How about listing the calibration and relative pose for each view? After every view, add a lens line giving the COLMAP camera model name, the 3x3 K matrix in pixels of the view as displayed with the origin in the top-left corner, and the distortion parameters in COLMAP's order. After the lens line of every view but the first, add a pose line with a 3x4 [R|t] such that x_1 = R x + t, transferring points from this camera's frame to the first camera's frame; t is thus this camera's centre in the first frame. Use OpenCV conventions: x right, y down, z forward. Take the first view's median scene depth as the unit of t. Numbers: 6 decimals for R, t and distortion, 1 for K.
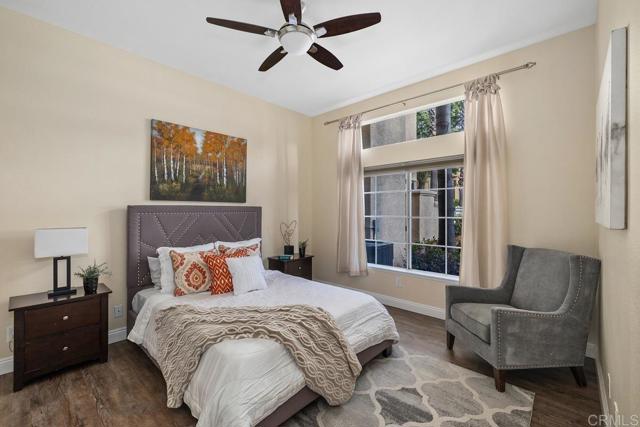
lens RADIAL K [[279.9, 0, 320.0], [0, 279.9, 213.5], [0, 0, 1]] dist [-0.002800, -0.000284]
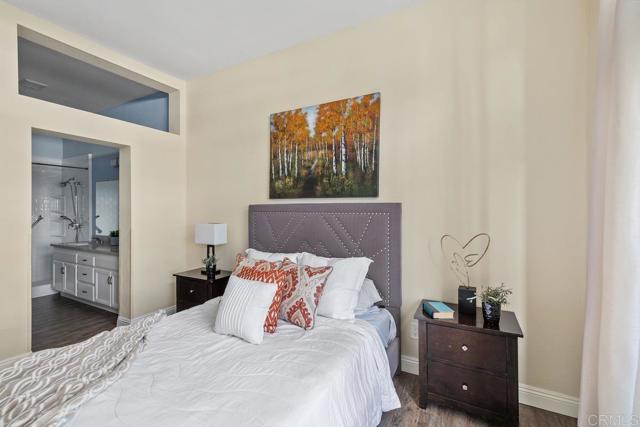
lens RADIAL K [[279.9, 0, 320.0], [0, 279.9, 213.5], [0, 0, 1]] dist [-0.002800, -0.000284]
pose [[0.247063, 0.010351, -0.968944, 0.342147], [-0.010494, 0.999913, 0.008006, -0.006820], [0.968942, 0.008190, 0.247150, 0.843784]]
